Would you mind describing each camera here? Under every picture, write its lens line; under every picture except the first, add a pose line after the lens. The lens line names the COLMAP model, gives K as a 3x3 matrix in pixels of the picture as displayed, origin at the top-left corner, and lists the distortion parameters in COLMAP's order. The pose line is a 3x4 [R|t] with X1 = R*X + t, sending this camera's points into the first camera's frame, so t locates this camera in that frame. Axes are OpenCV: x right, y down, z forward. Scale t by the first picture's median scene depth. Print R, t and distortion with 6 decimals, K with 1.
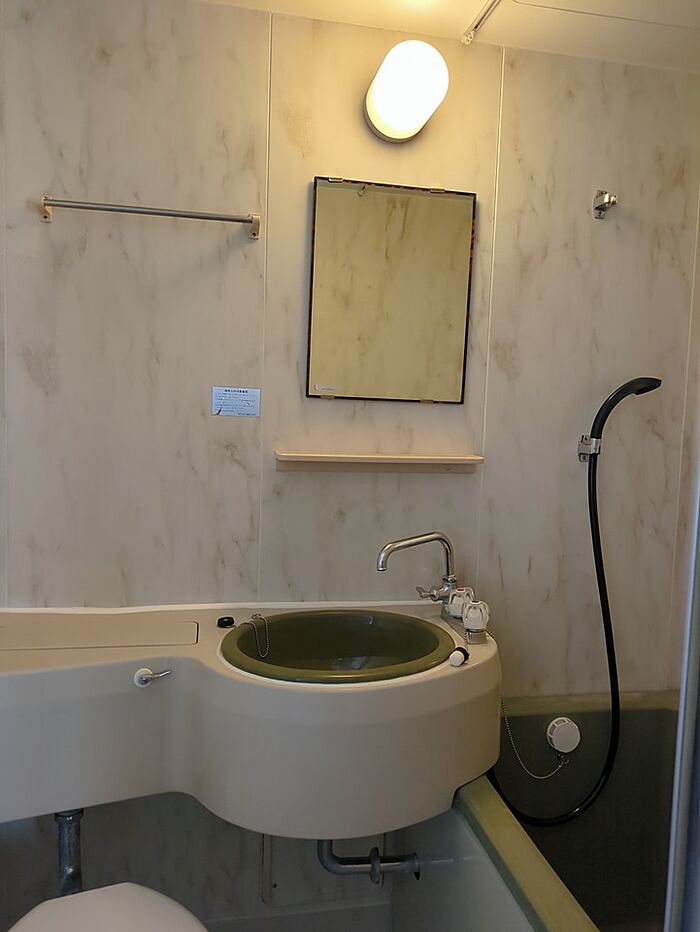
lens RADIAL K [[658.3, 0, 338.8], [0, 658.3, 465.4], [0, 0, 1]] dist [0.047084, -0.064278]
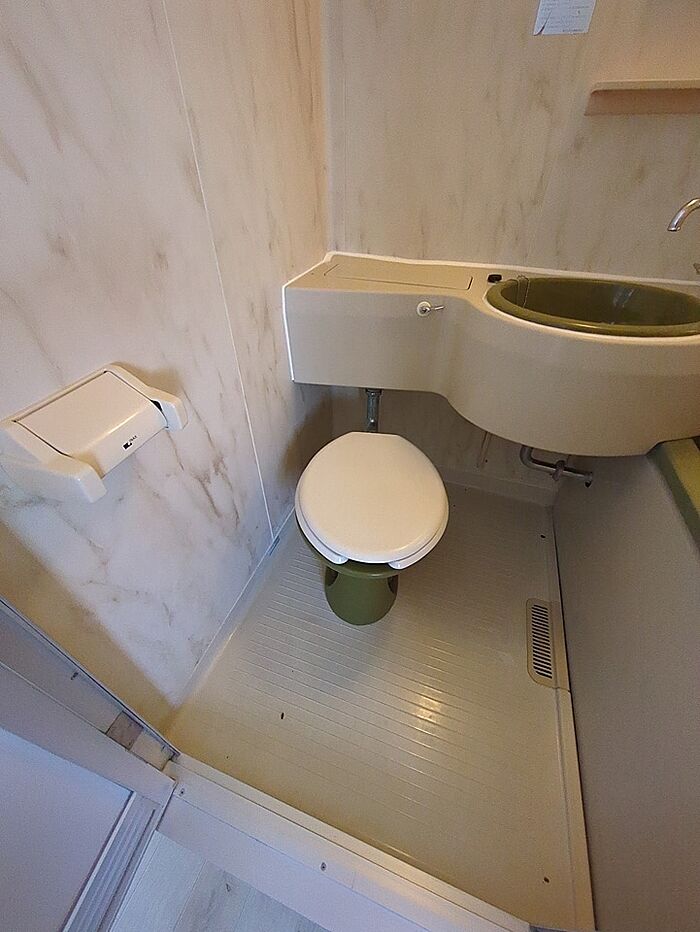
lens RADIAL K [[366.3, 0, 350.0], [0, 366.3, 466.0], [0, 0, 1]] dist [-0.001893, 0.000115]
pose [[0.867566, 0.301615, -0.395420, -0.026498], [-0.013392, 0.808980, 0.587684, 0.115991], [0.497142, -0.504559, 0.705883, 0.189096]]
